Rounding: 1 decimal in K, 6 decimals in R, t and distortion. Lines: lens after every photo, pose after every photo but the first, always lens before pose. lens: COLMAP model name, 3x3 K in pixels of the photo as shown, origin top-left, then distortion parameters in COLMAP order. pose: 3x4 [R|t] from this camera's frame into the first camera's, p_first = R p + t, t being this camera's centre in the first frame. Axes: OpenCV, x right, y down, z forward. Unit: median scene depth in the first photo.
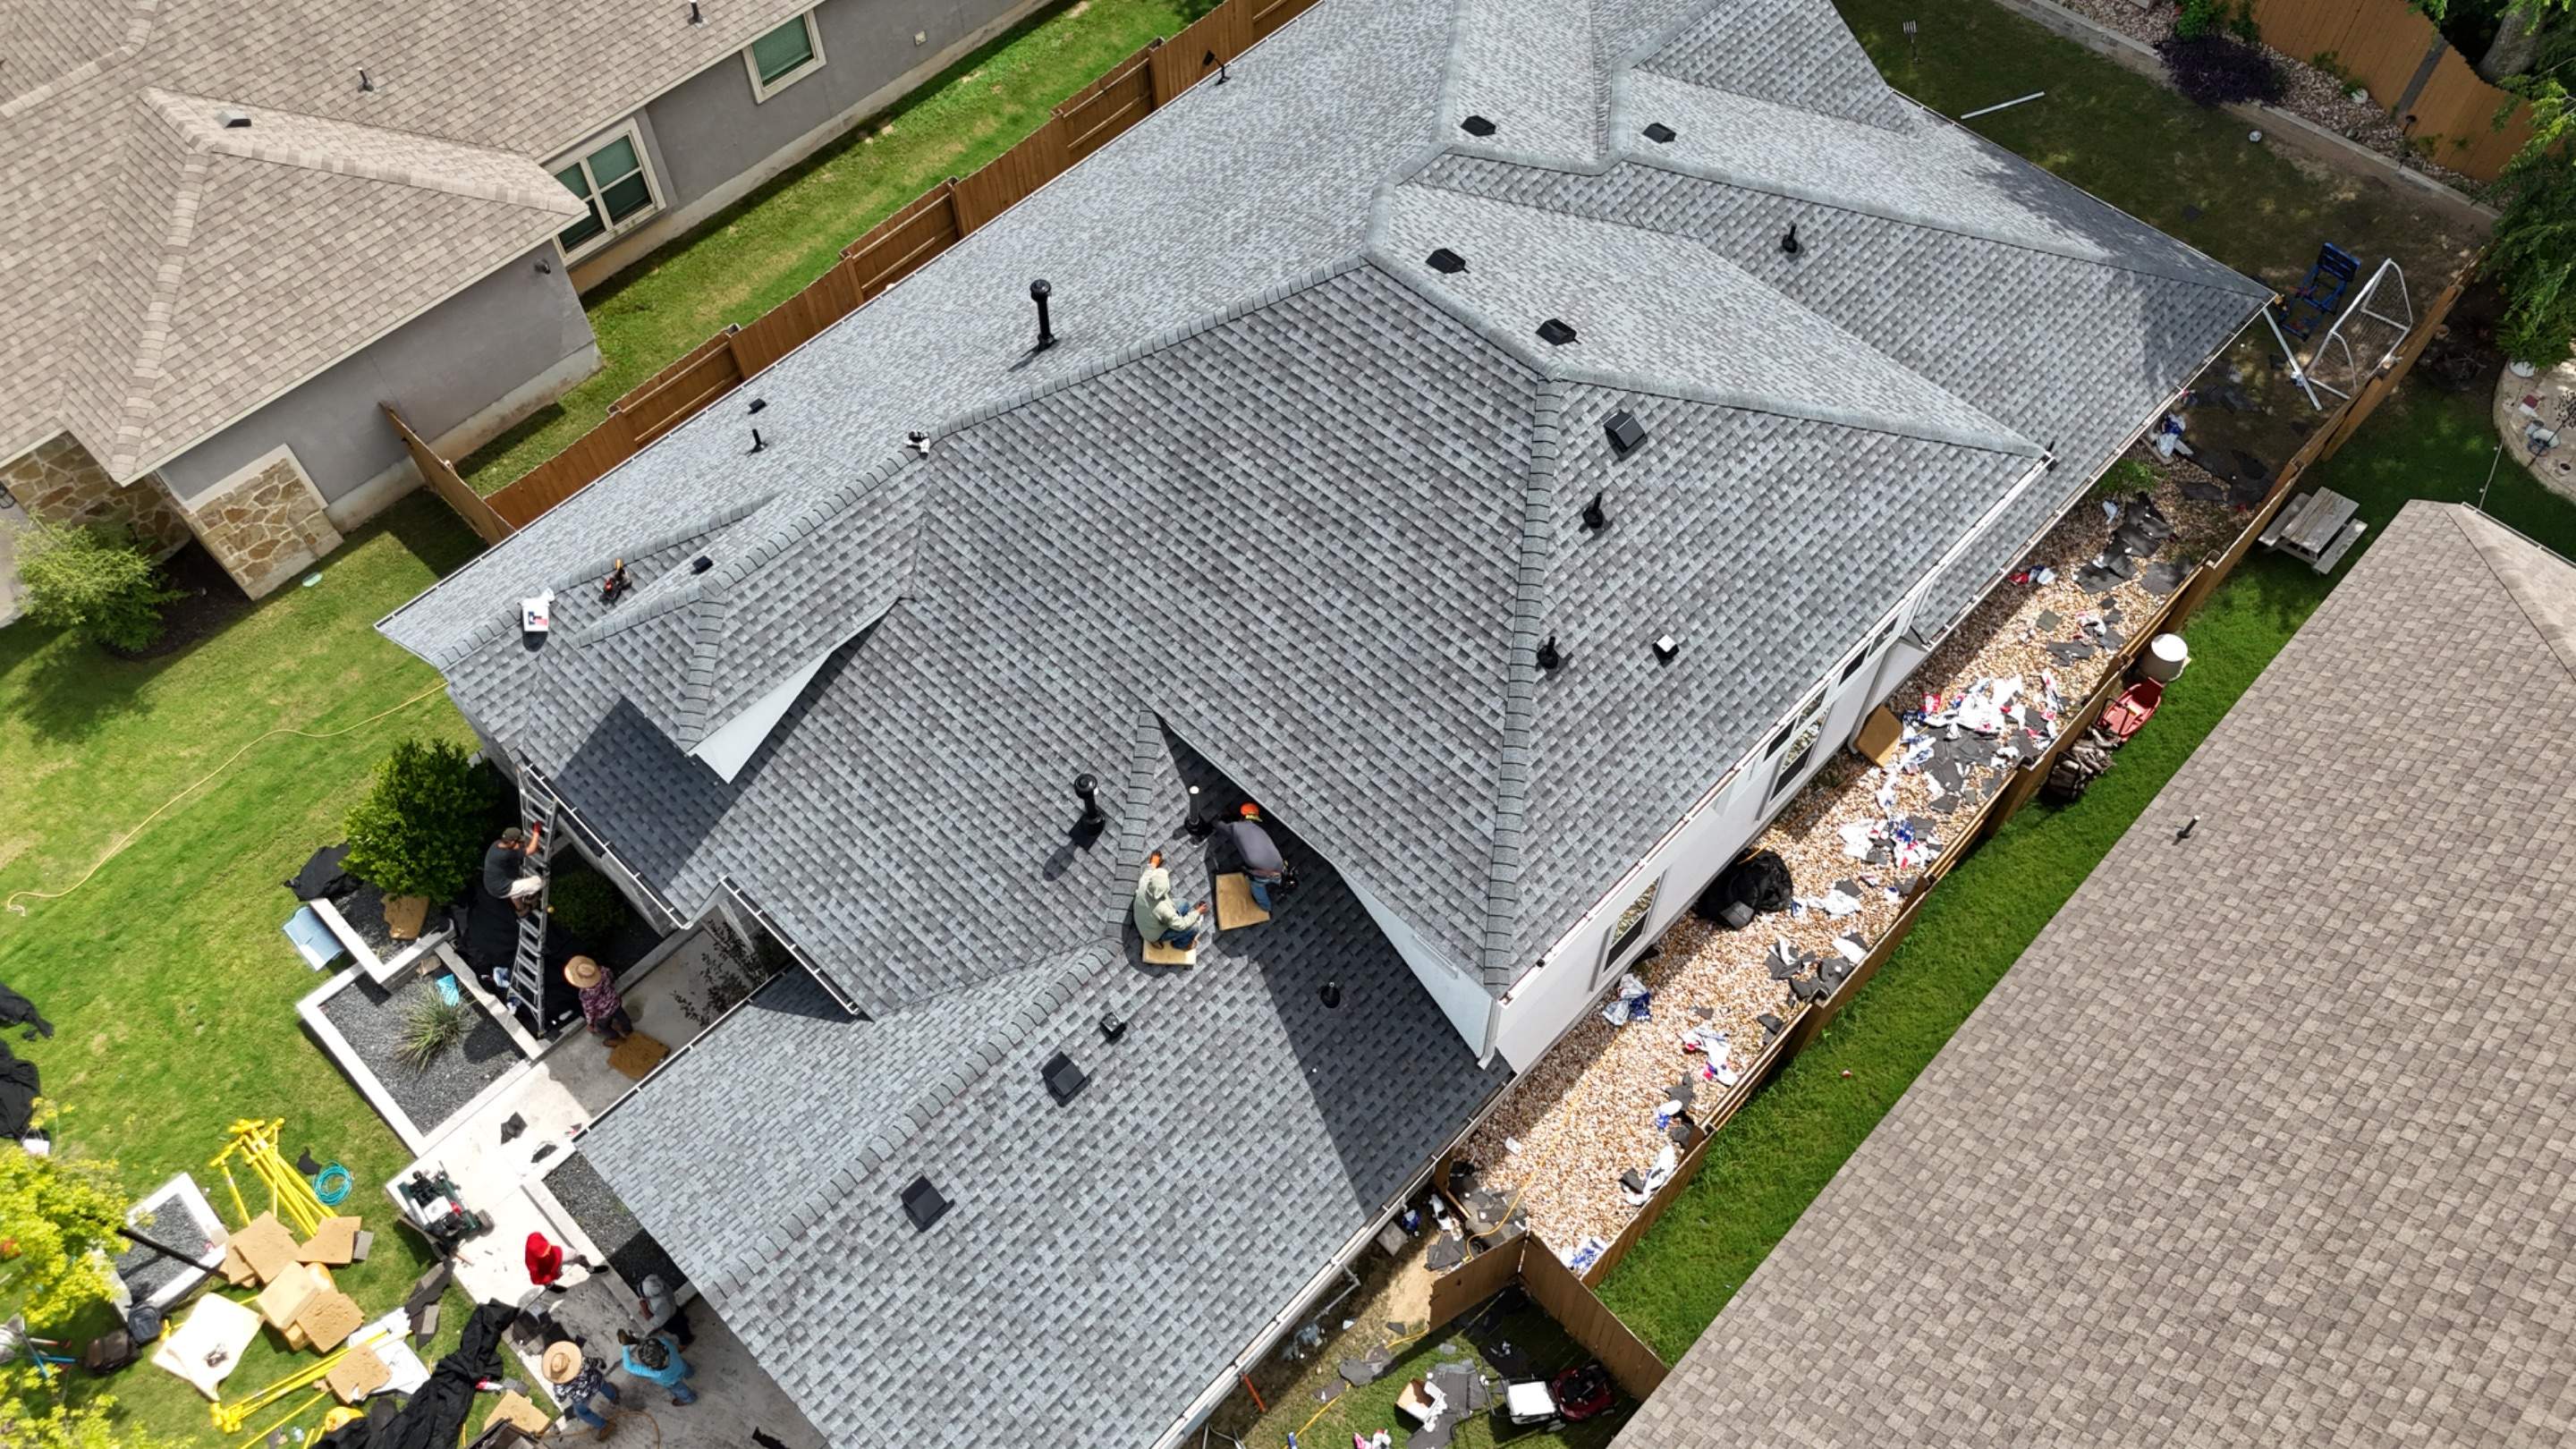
lens RADIAL K [[1894.1, 0, 1292.2], [0, 1894.1, 721.8], [0, 0, 1]] dist [0.077902, -0.075168]
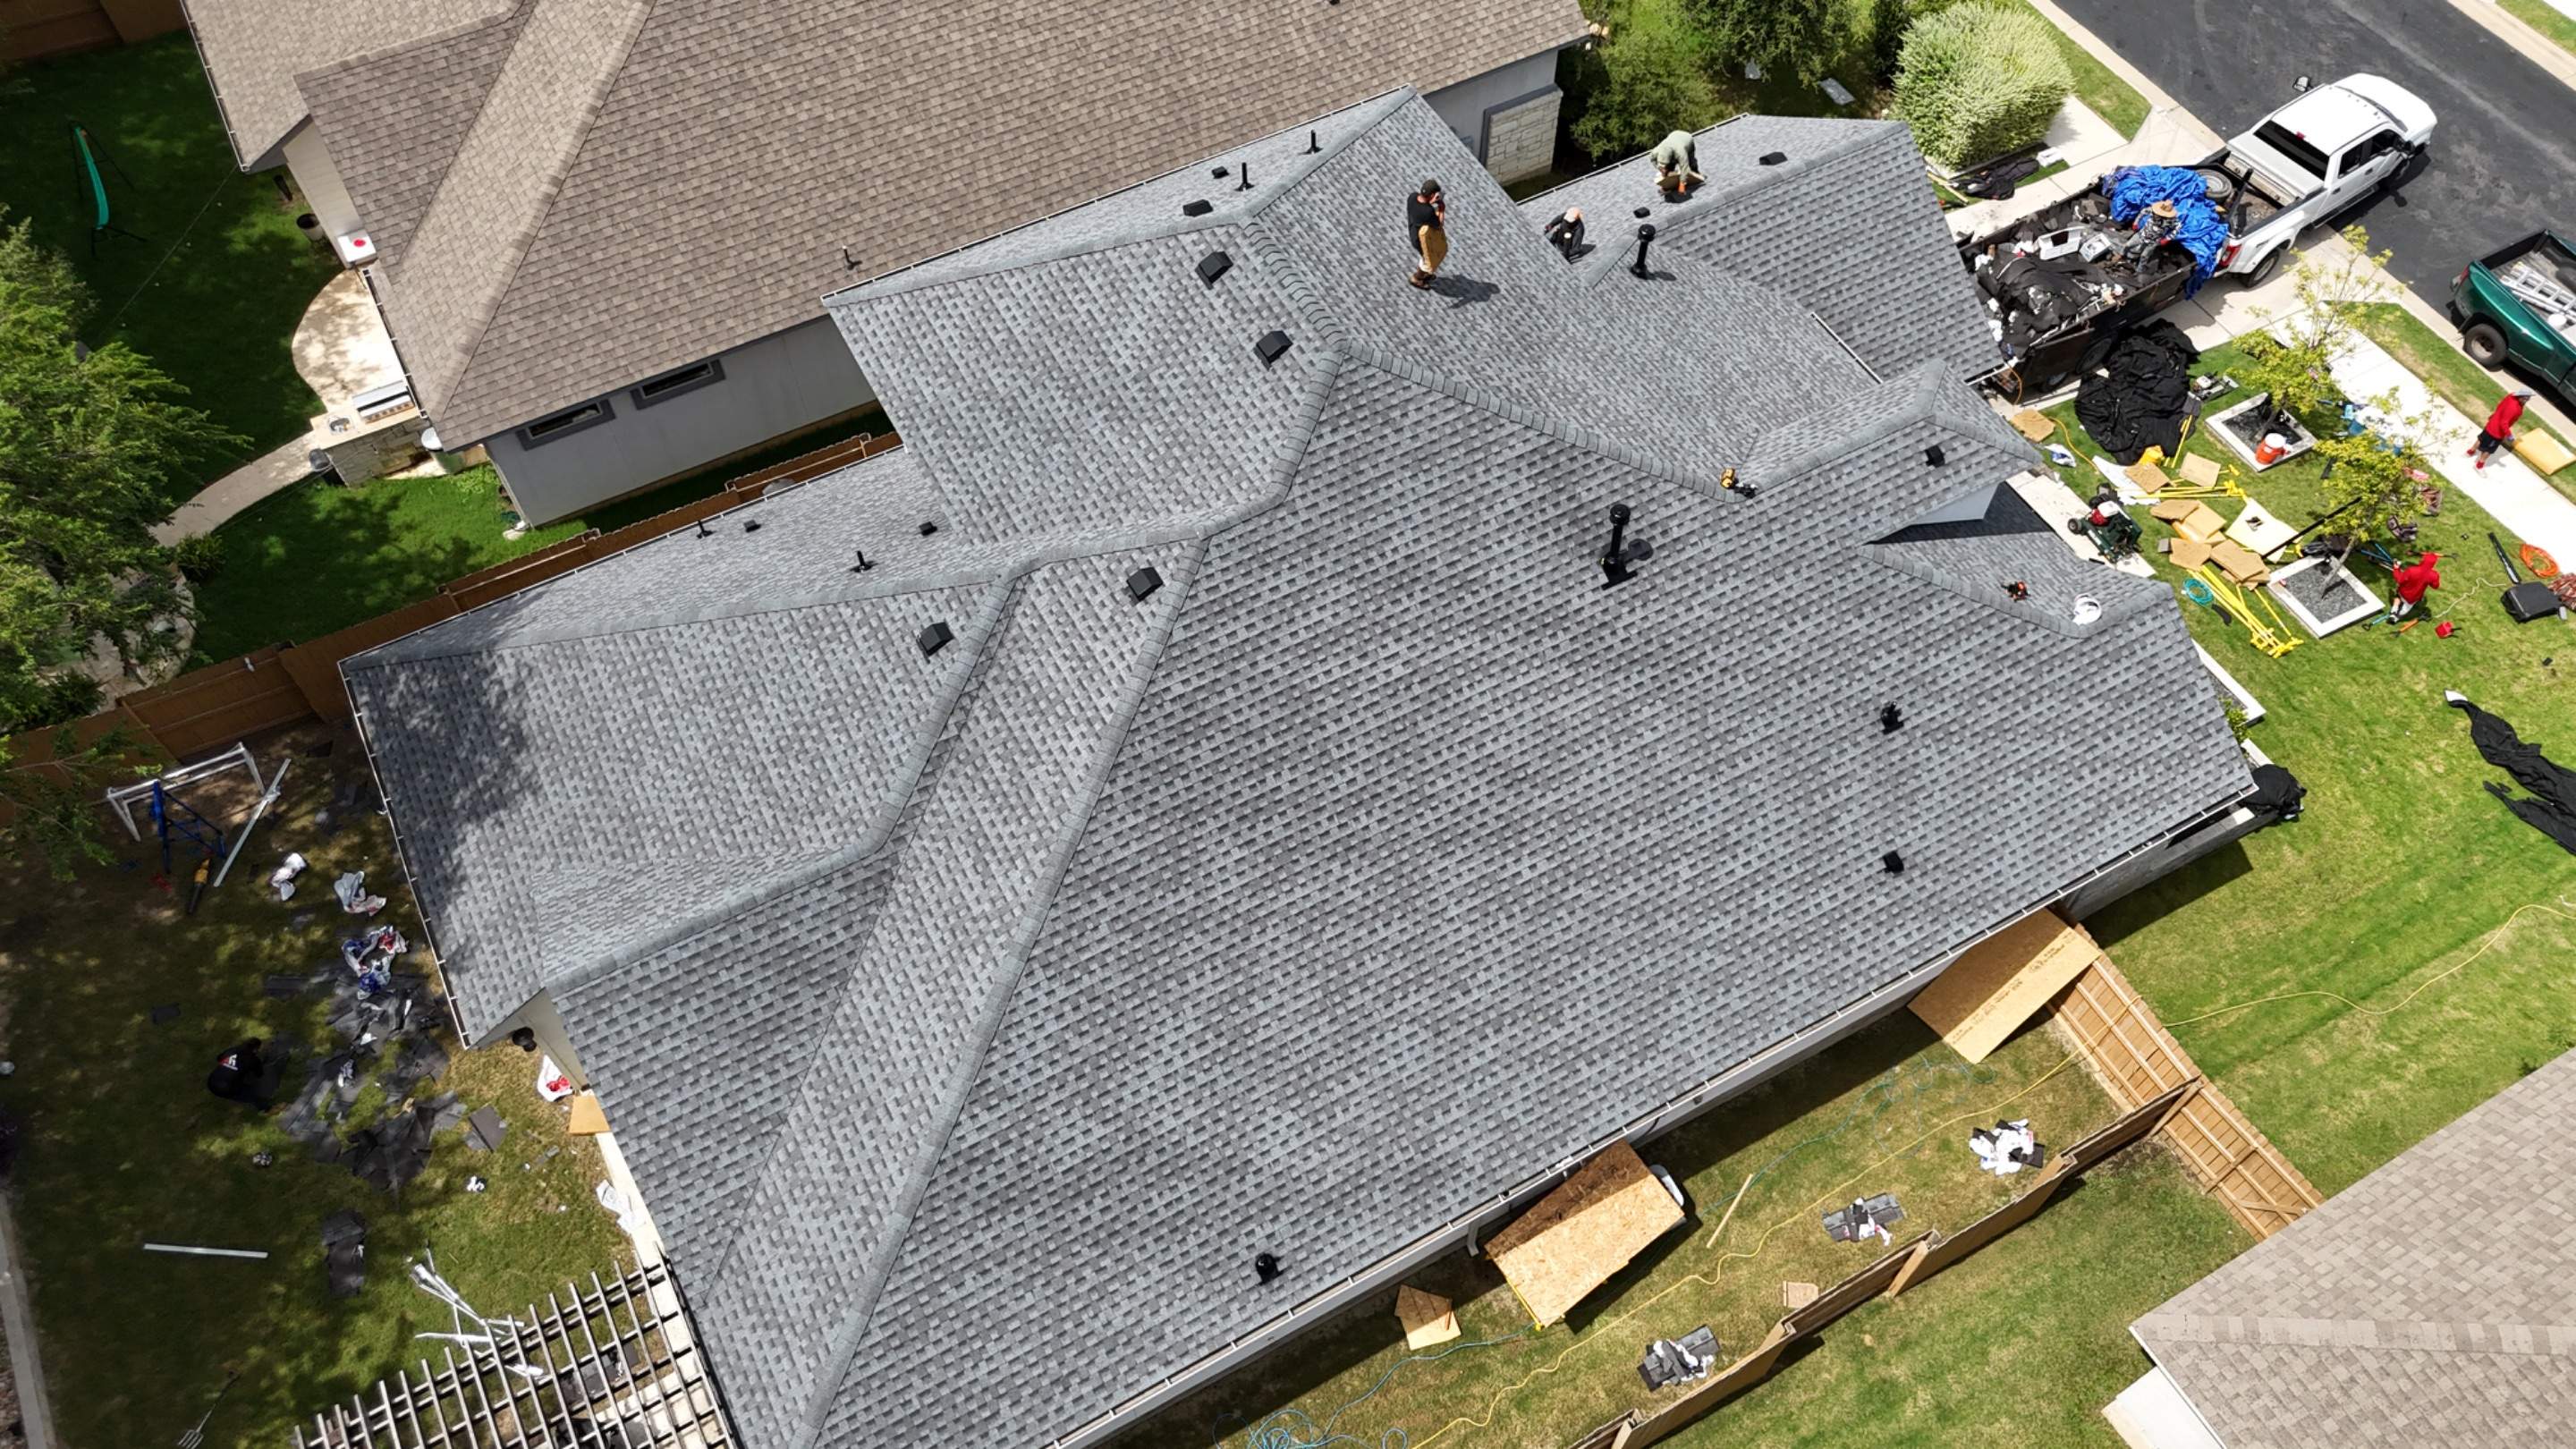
lens RADIAL K [[1894.1, 0, 1290.6], [0, 1894.1, 720.0], [0, 0, 1]] dist [0.077902, -0.075168]
pose [[-0.954946, -0.238934, 0.176034, -0.178938], [0.254943, -0.356799, 0.898720, -1.323109], [-0.151926, 0.903108, 0.401639, 0.744740]]
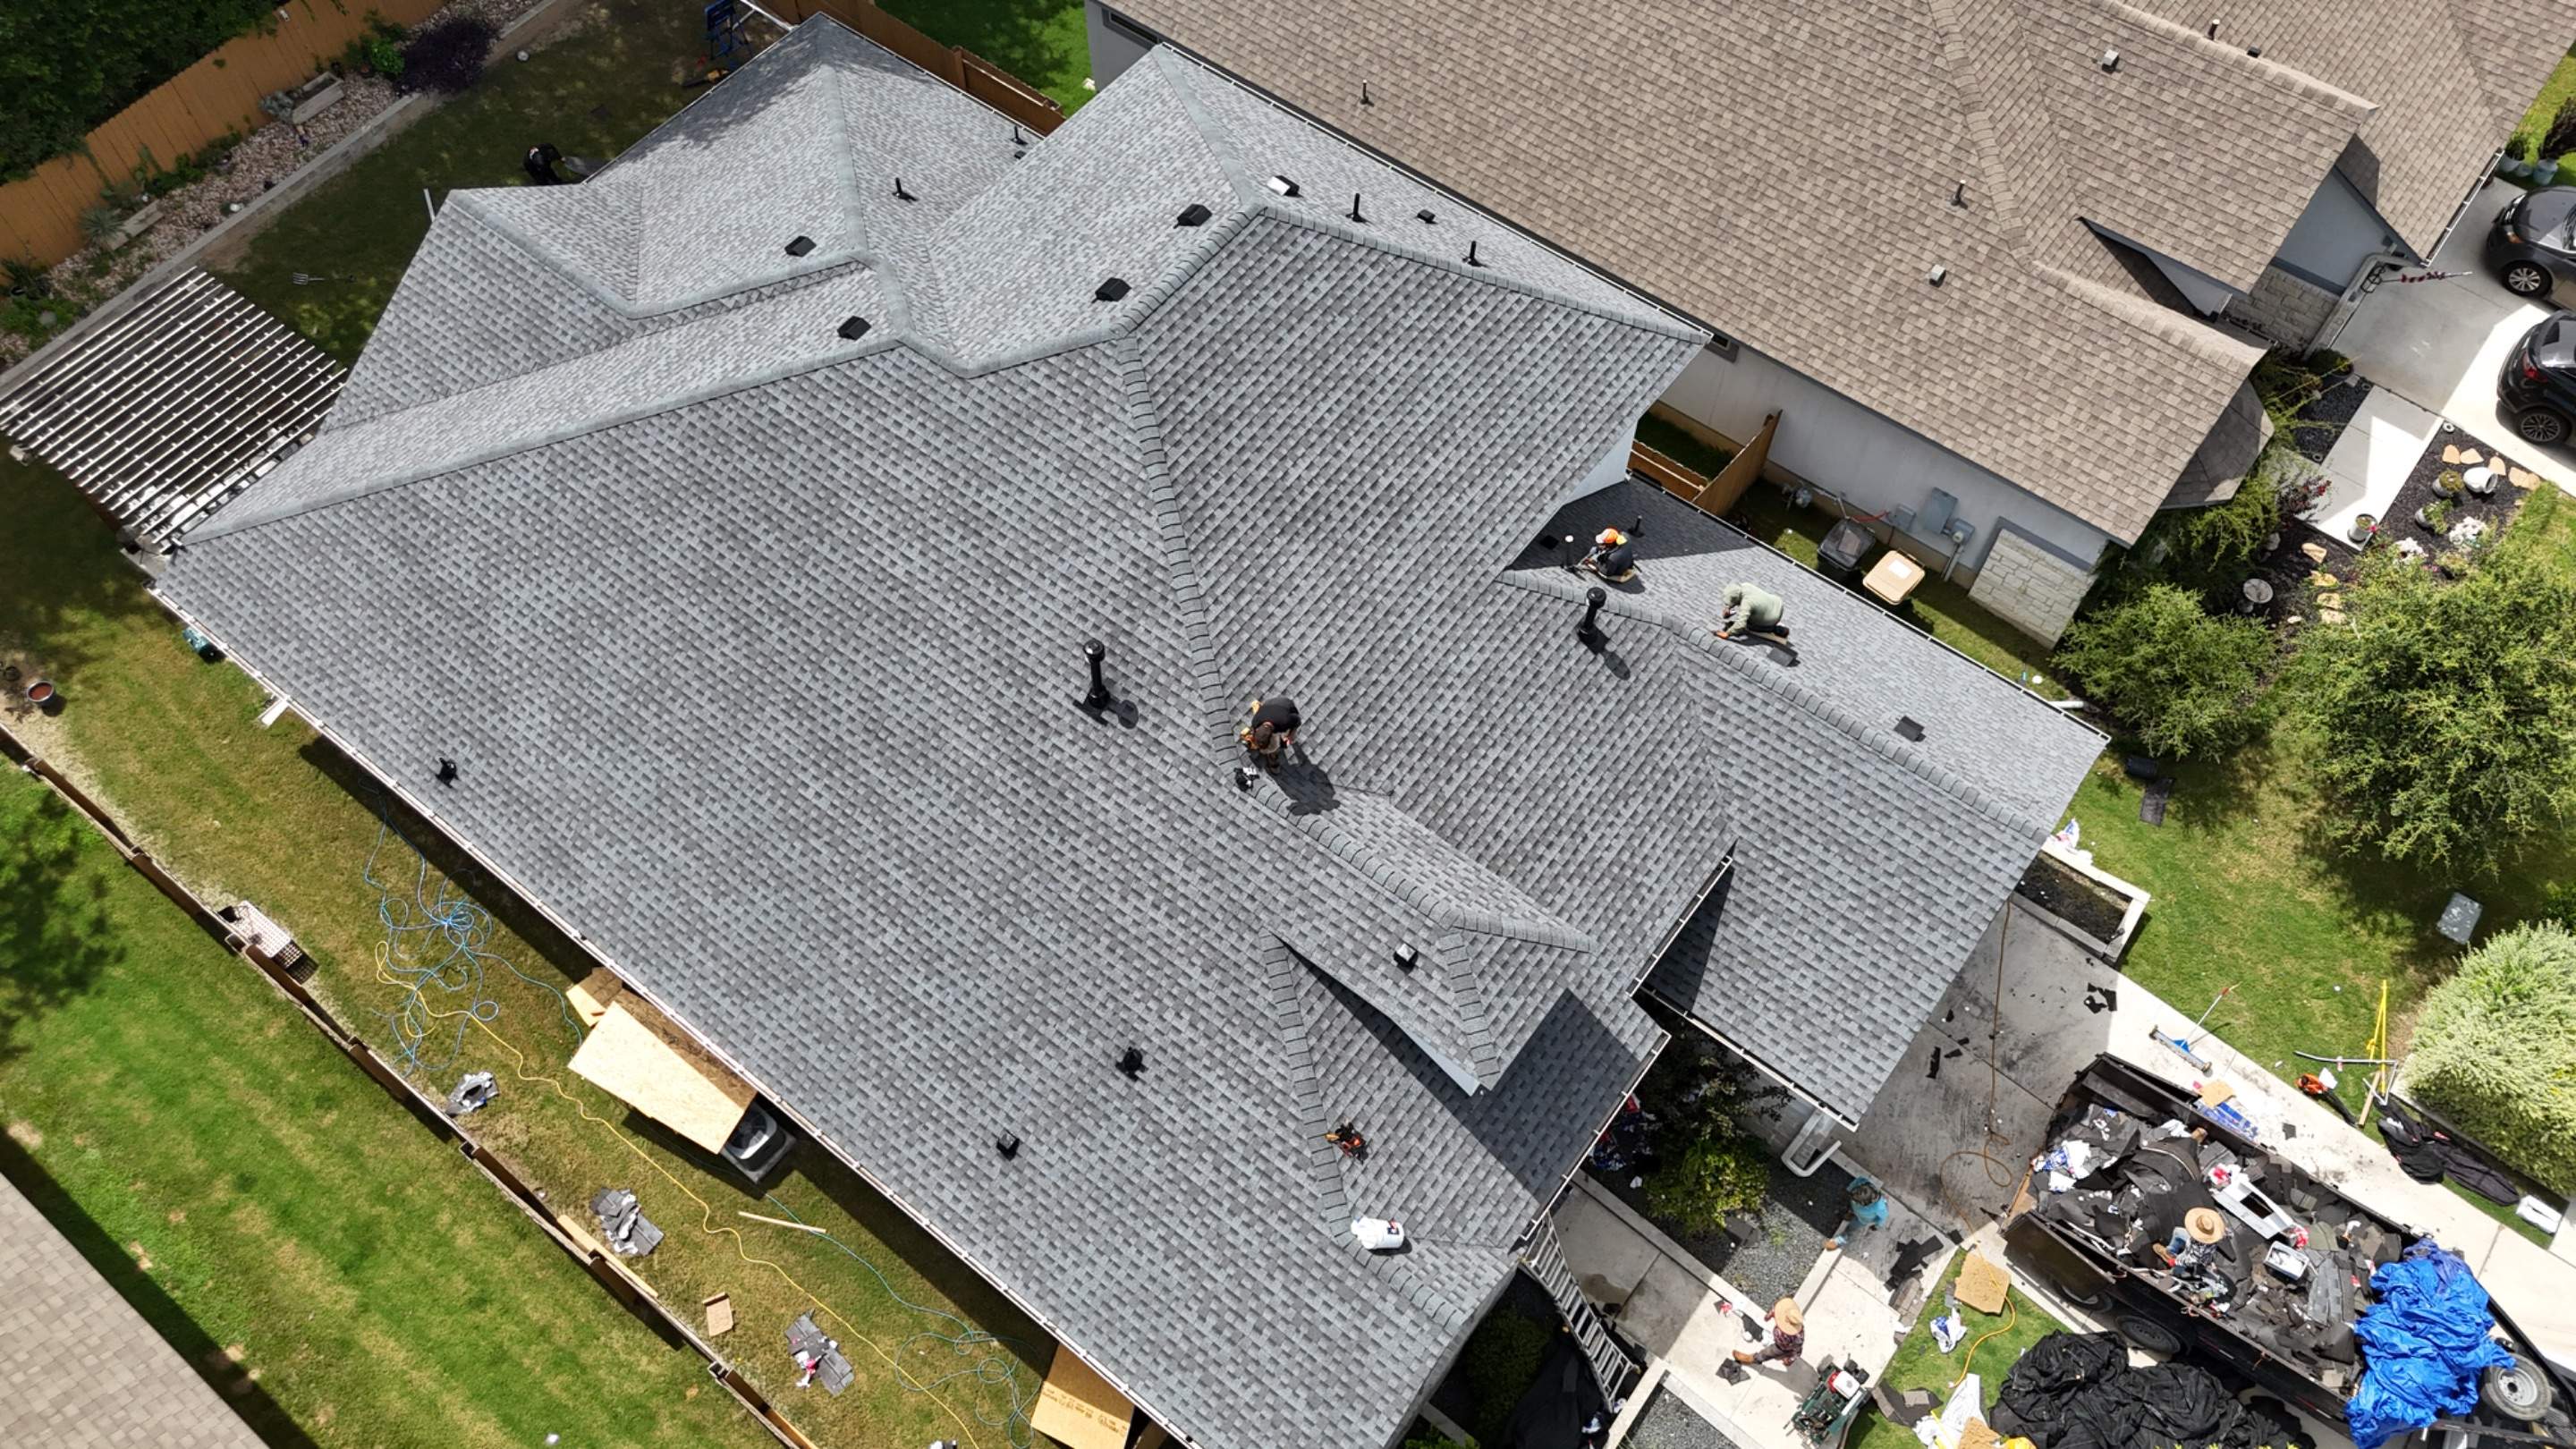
lens RADIAL K [[1894.1, 0, 1293.3], [0, 1894.1, 722.8], [0, 0, 1]] dist [0.077902, -0.075168]
pose [[-0.110860, -0.842737, 0.526787, -0.727562], [0.832496, 0.210768, 0.512375, -0.667963], [-0.542827, 0.495350, 0.678209, 0.312278]]
